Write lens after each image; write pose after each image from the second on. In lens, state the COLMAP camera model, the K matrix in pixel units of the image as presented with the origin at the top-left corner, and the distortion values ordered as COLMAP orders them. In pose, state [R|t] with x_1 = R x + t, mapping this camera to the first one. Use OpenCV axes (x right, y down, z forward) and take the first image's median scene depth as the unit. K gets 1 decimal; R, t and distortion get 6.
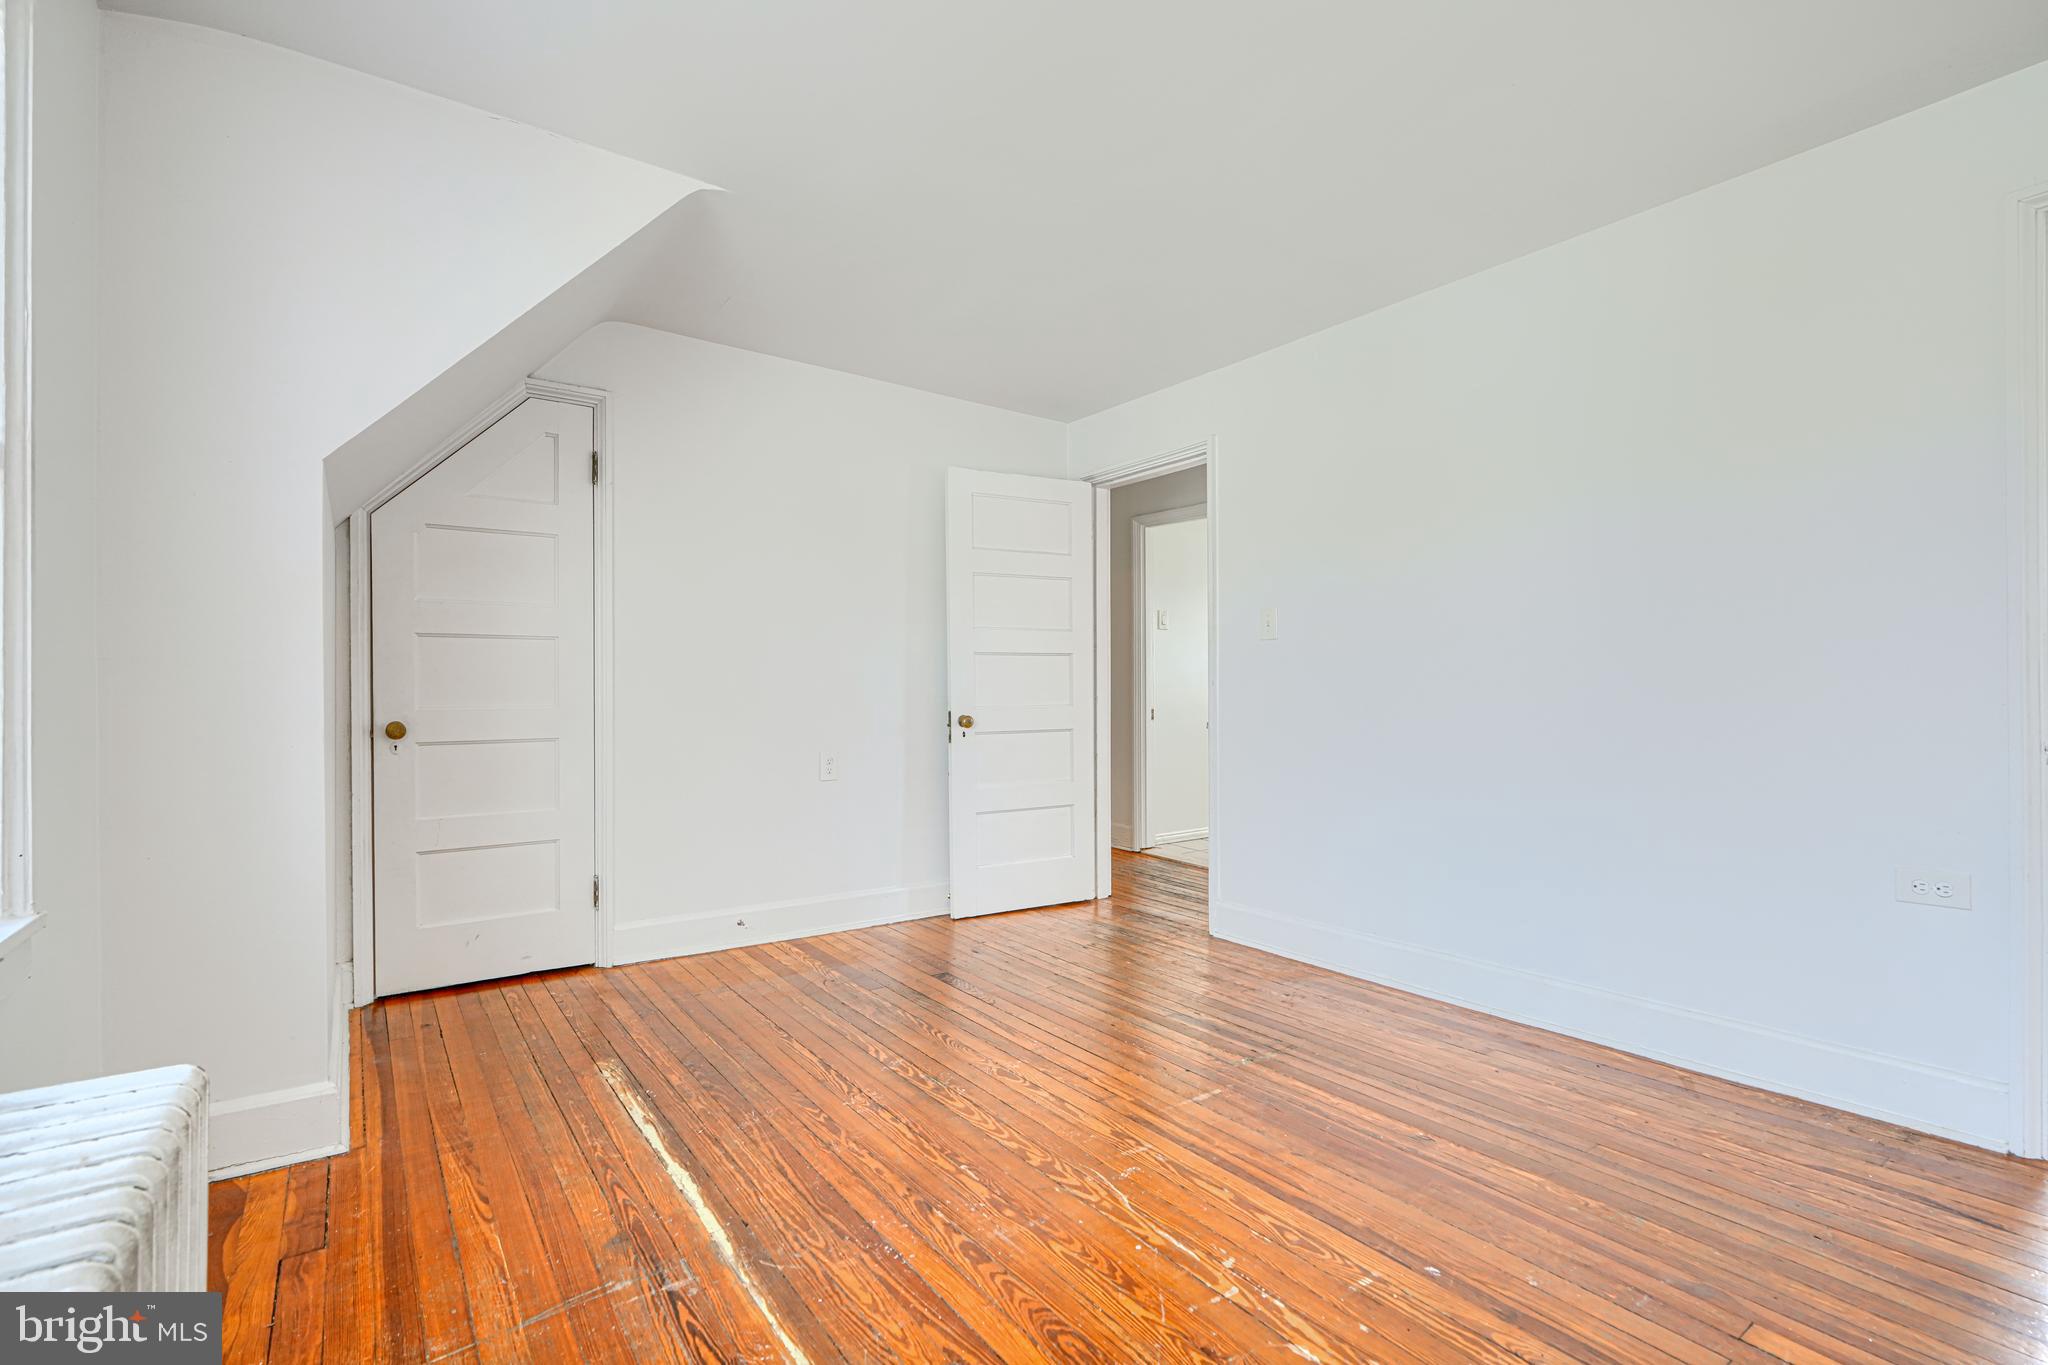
lens RADIAL K [[922.9, 0, 1022.4], [0, 922.9, 679.0], [0, 0, 1]] dist [0.000270, 0.000267]
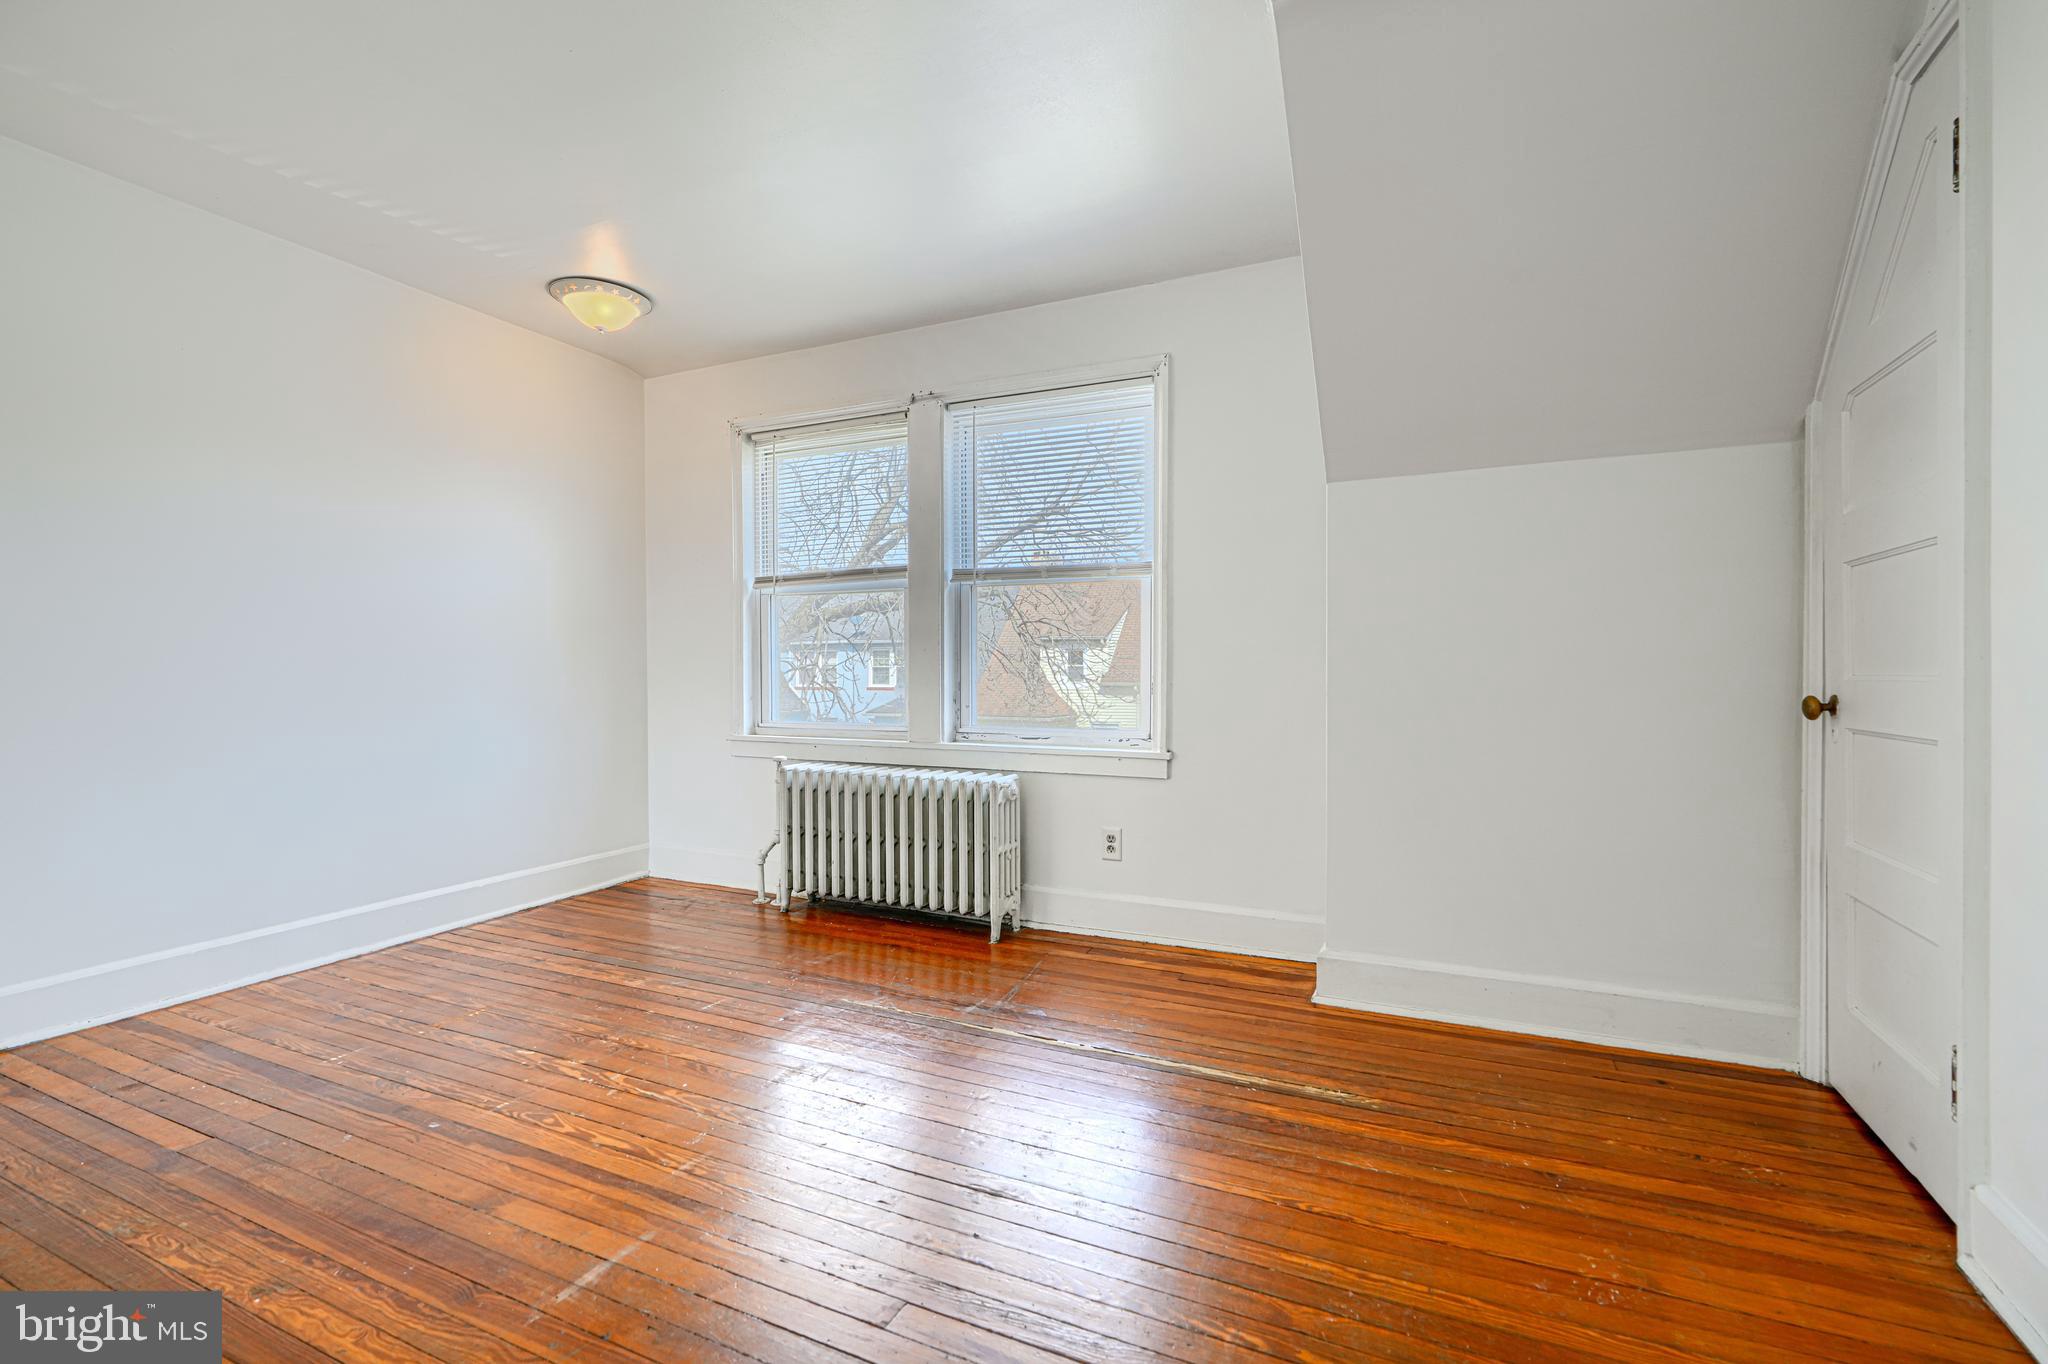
lens RADIAL K [[922.9, 0, 1042.3], [0, 922.9, 684.9], [0, 0, 1]] dist [0.000270, 0.000267]
pose [[-0.868746, 0.013672, -0.495069, 0.272916], [0.012625, 0.999905, 0.005459, 0.038797], [0.495097, -0.001507, -0.868837, 1.999441]]
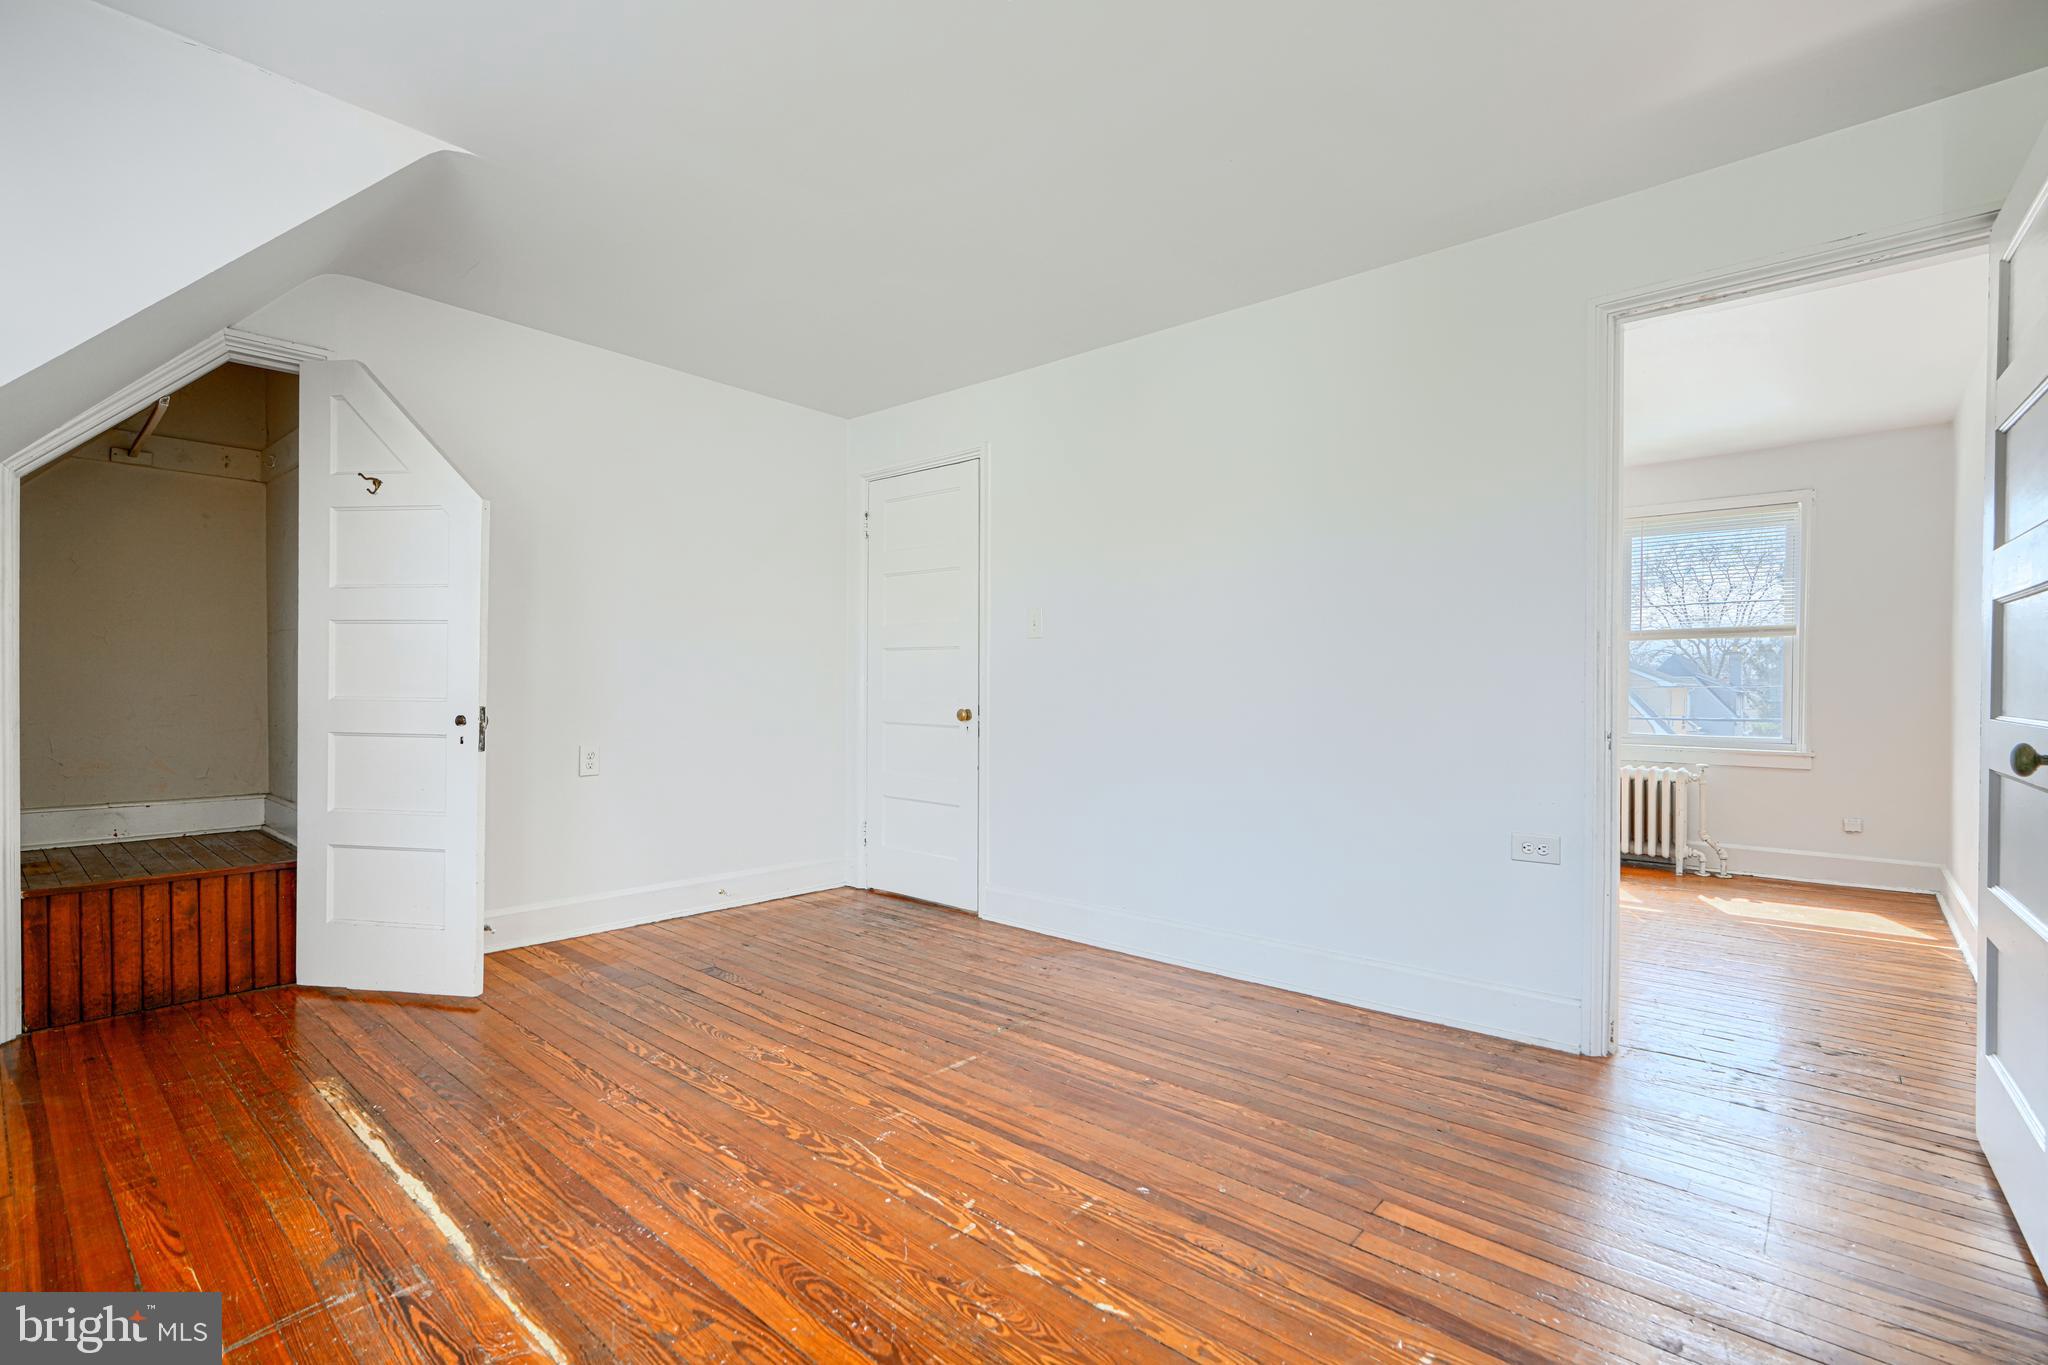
lens RADIAL K [[922.9, 0, 1018.8], [0, 922.9, 681.5], [0, 0, 1]] dist [0.000270, 0.000267]
pose [[0.975292, 0.009654, 0.220710, 0.025693], [-0.011548, 0.999907, 0.007291, -0.000970], [-0.220619, -0.009659, 0.975312, -0.068137]]
